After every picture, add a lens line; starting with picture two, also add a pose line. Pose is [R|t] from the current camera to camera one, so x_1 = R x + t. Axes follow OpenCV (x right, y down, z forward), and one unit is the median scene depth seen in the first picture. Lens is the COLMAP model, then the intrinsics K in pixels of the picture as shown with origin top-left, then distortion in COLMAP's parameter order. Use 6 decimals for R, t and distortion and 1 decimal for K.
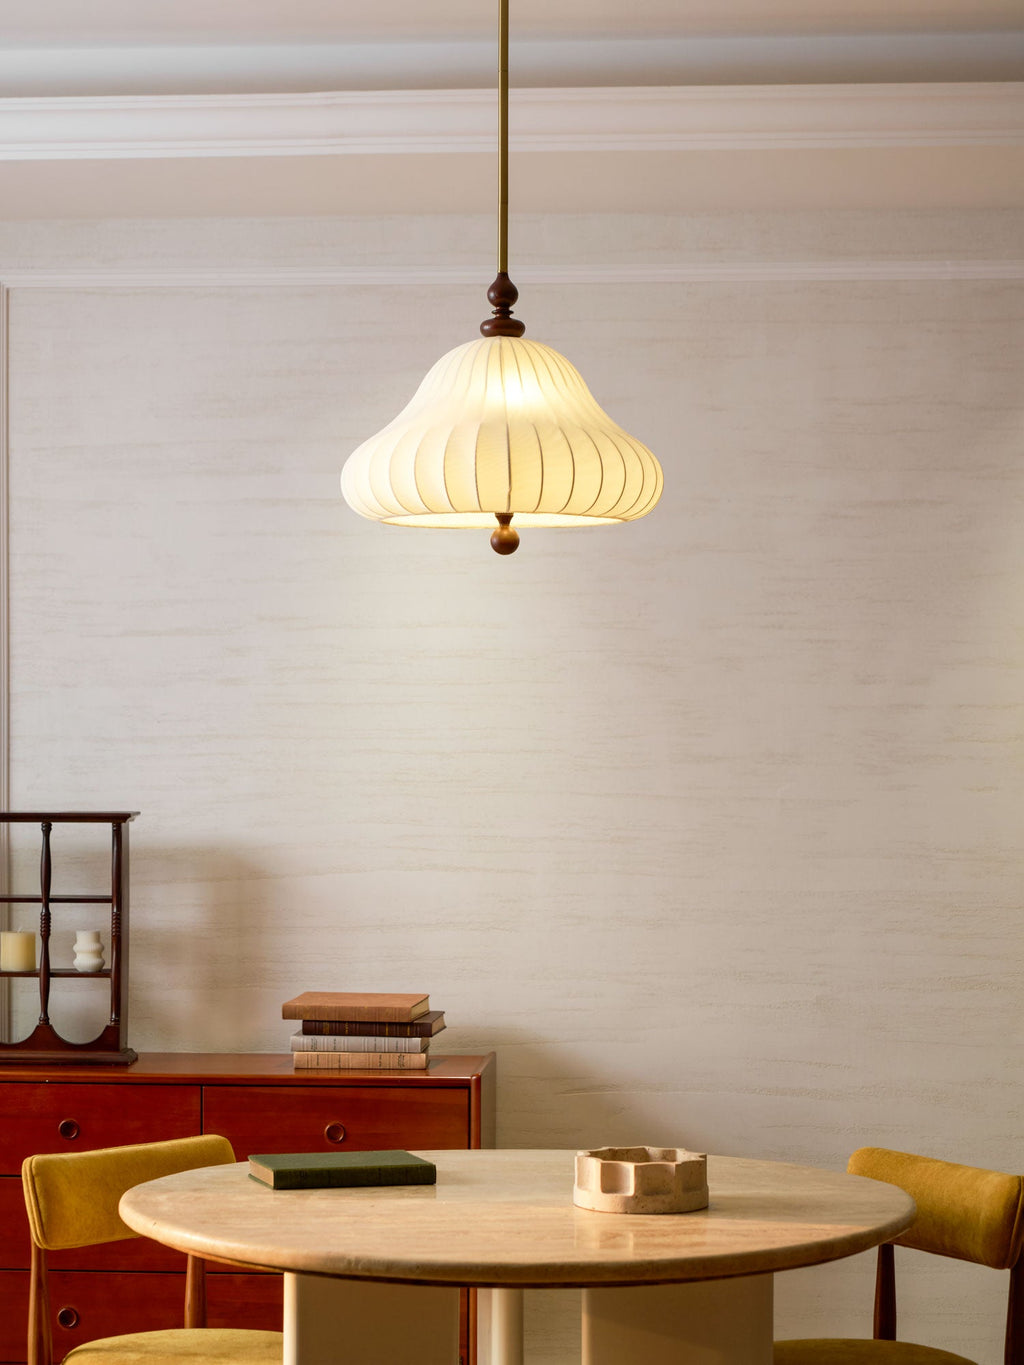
lens RADIAL K [[4089.6, 0, 512.0], [0, 4089.6, 682.5], [0, 0, 1]] dist [-0.117318, 0.669944]
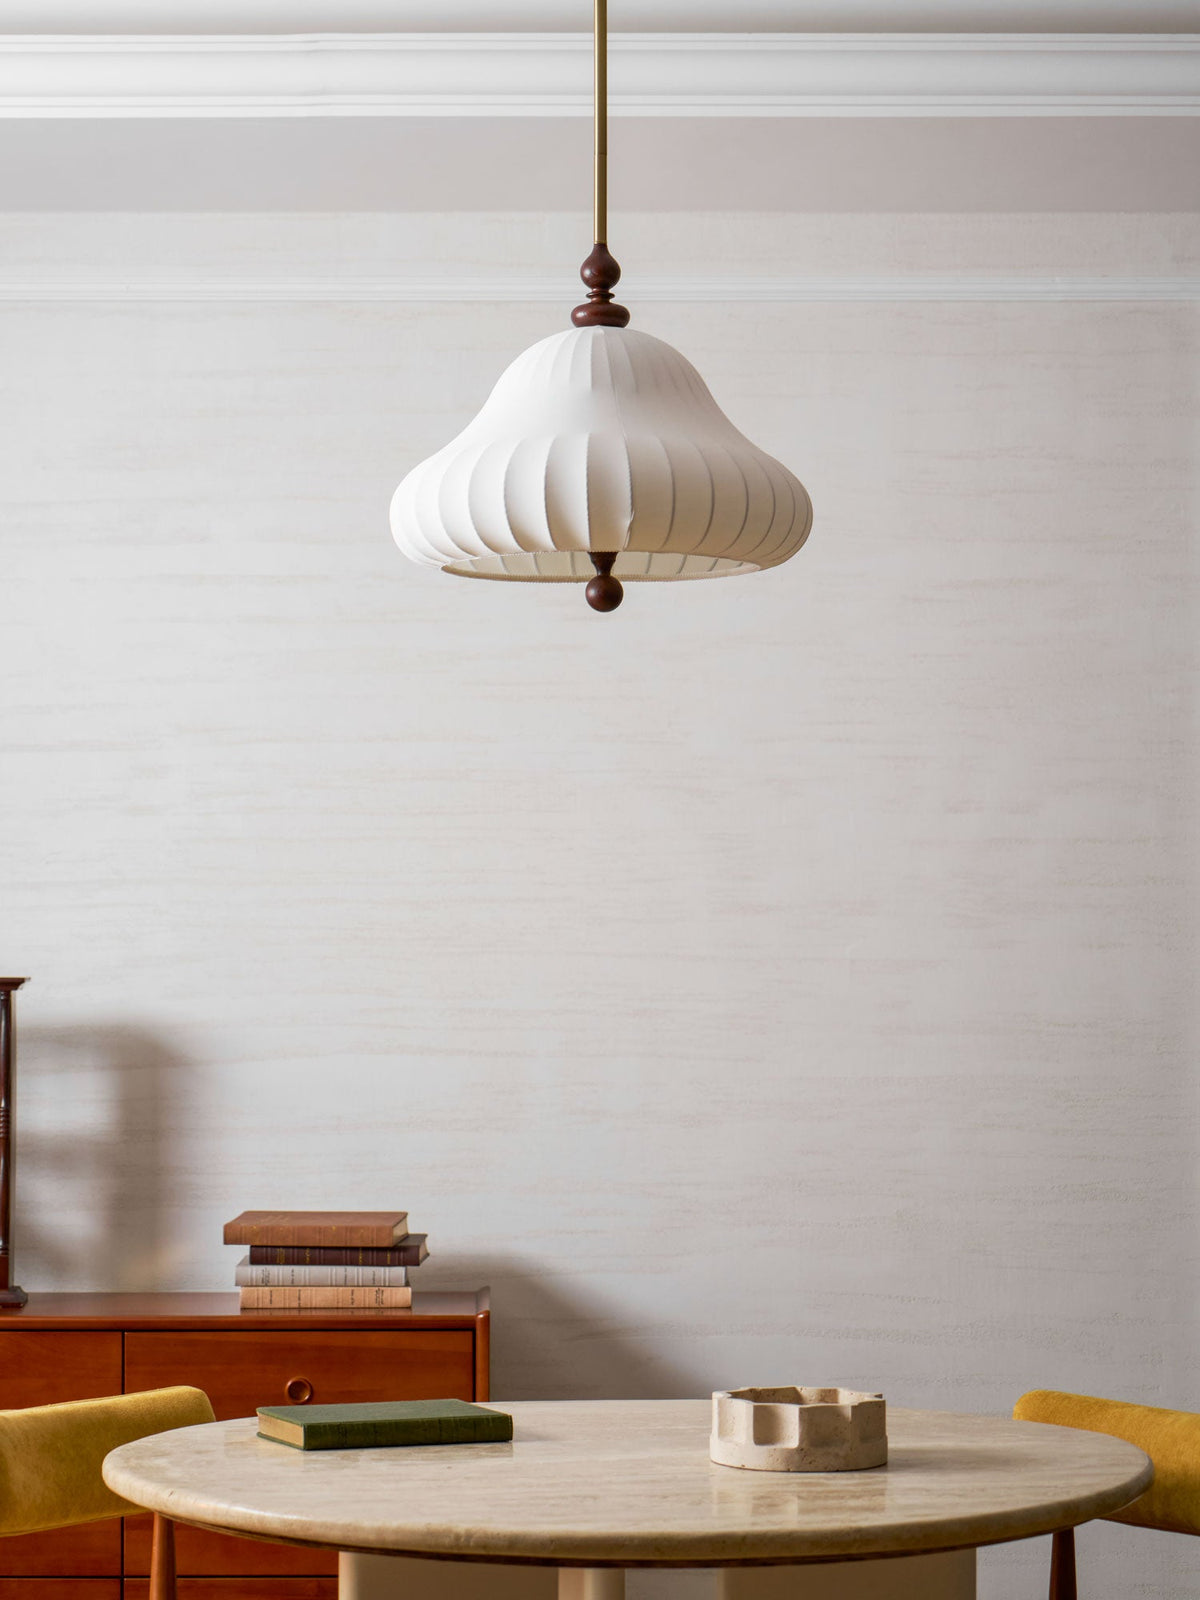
lens RADIAL K [[4793.6, 0, 600.0], [0, 4793.6, 800.0], [0, 0, 1]] dist [-0.117318, 0.669944]
pose [[0.994136, 0.000420, 0.108139, -0.094287], [0.002699, 0.999585, -0.028696, 0.028049], [-0.108106, 0.028820, 0.993722, 0.106521]]
